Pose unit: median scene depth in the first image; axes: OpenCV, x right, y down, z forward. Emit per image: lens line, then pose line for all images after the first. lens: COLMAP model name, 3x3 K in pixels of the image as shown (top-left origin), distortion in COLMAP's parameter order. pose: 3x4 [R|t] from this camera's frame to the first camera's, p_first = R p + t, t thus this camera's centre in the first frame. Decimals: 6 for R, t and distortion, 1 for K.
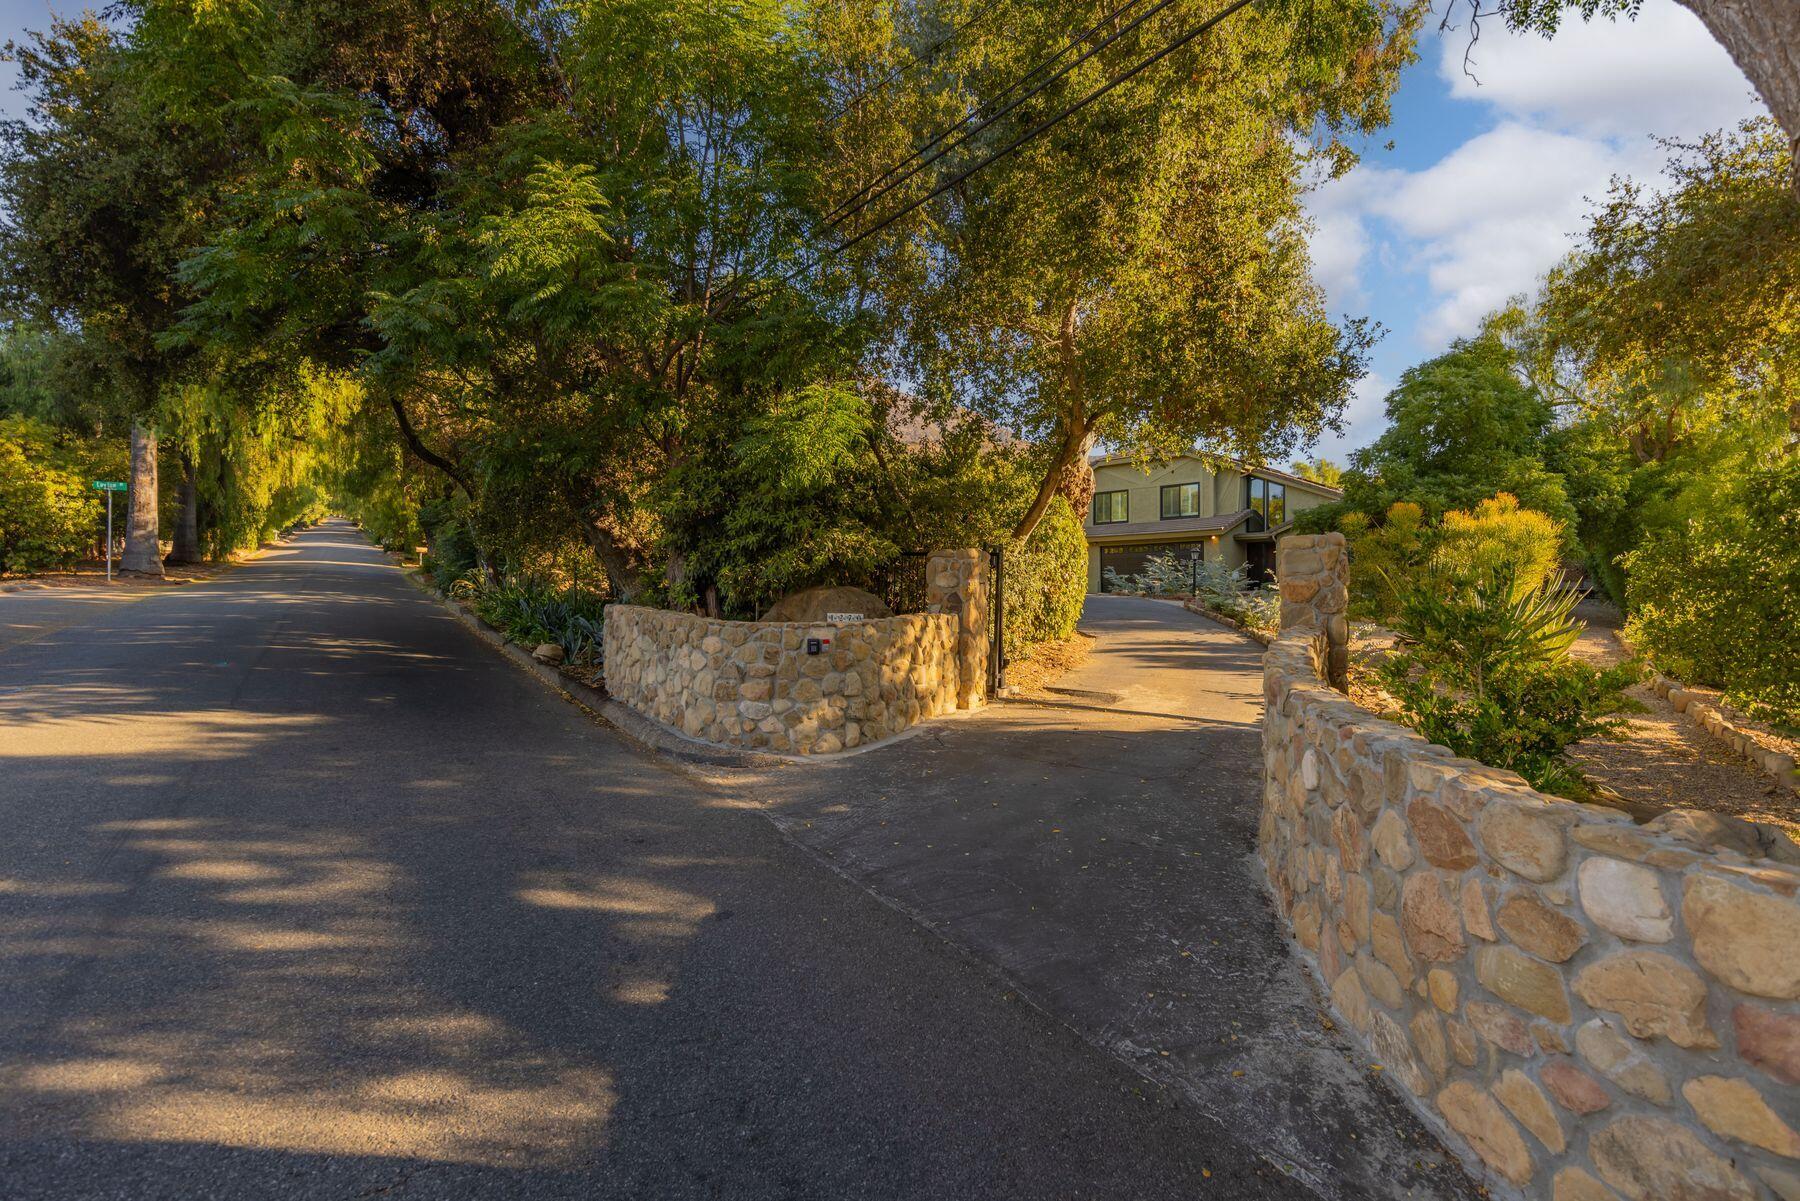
lens RADIAL K [[1091.1, 0, 855.8], [0, 1091.1, 601.7], [0, 0, 1]] dist [0.014384, 0.000337]
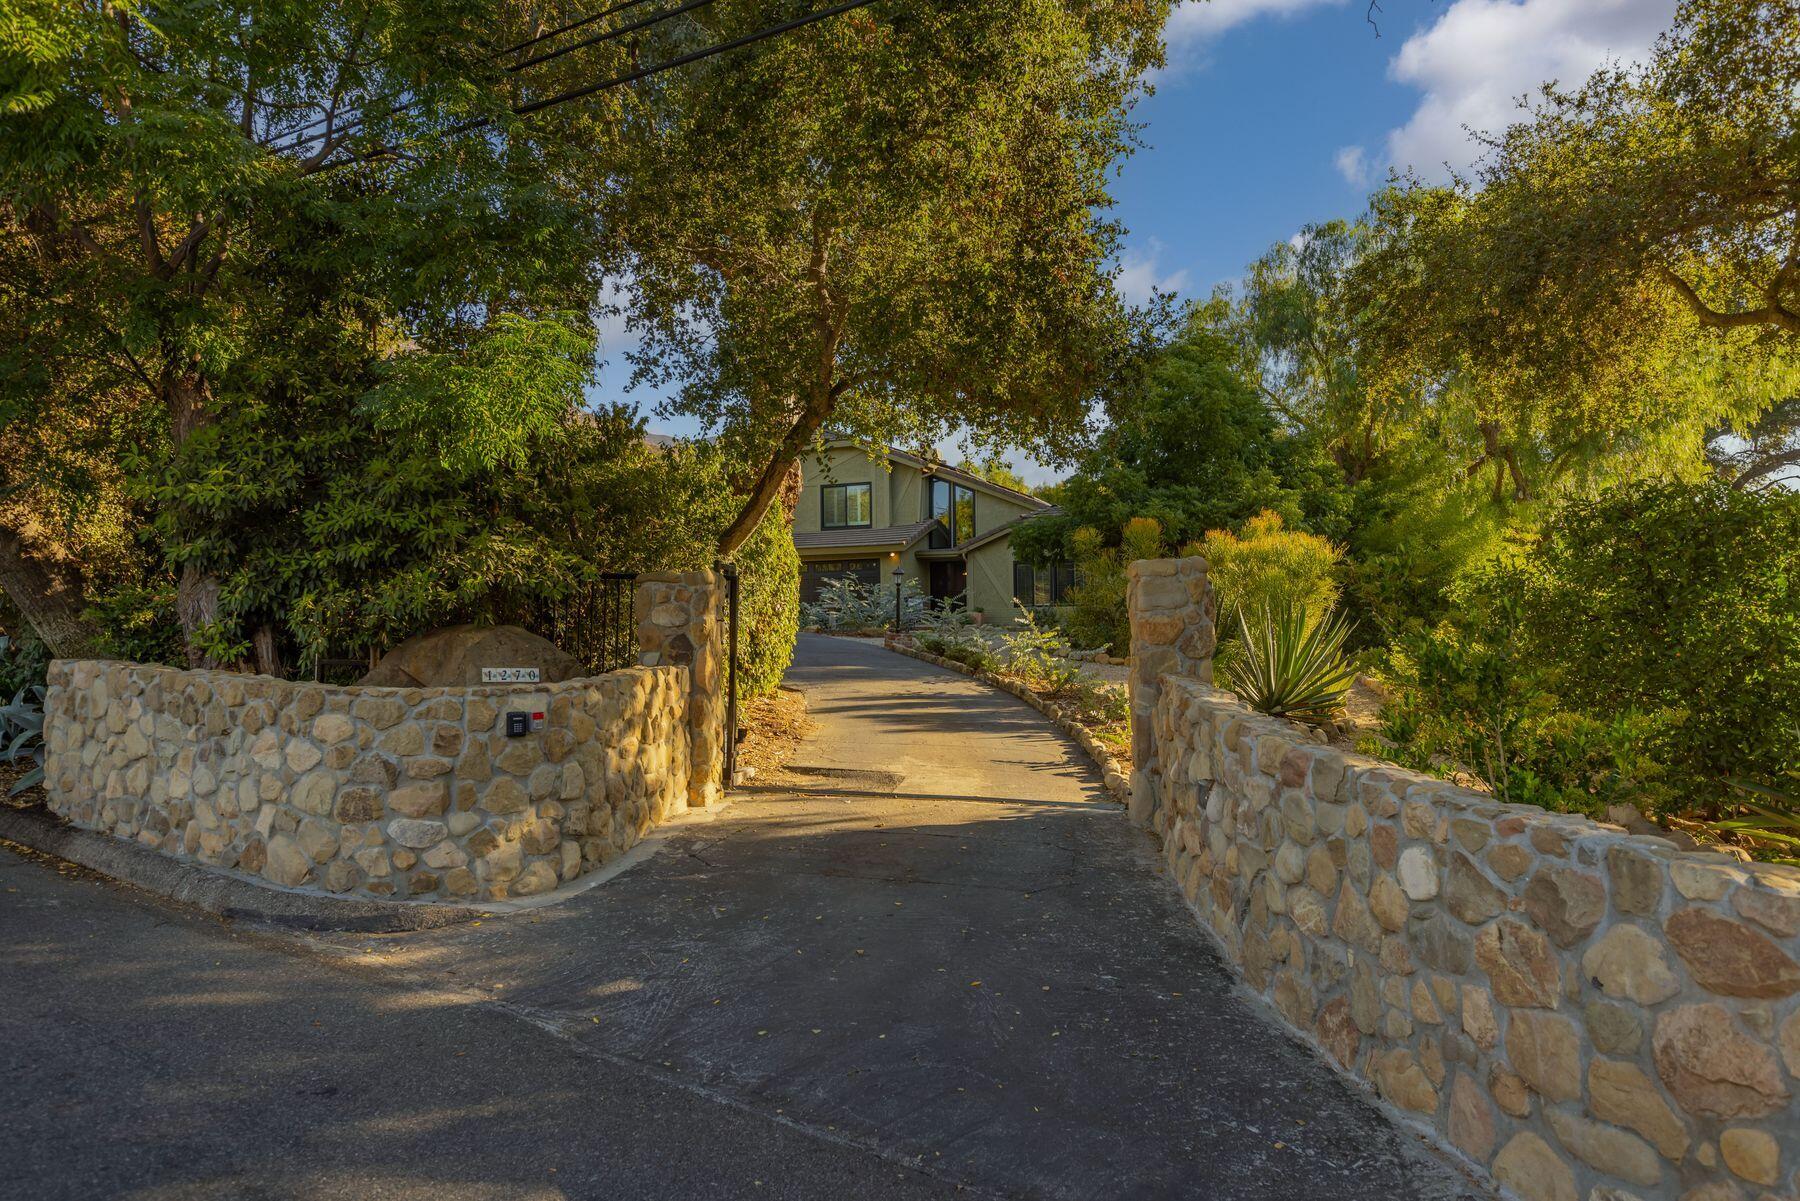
lens RADIAL K [[1448.6, 0, 900.1], [0, 1448.6, 559.7], [0, 0, 1]] dist [0.014356, -0.002768]
pose [[0.891396, 0.013175, 0.453035, -0.198816], [0.008939, 0.998872, -0.046638, -0.011406], [-0.453138, 0.045622, 0.890272, 0.135154]]
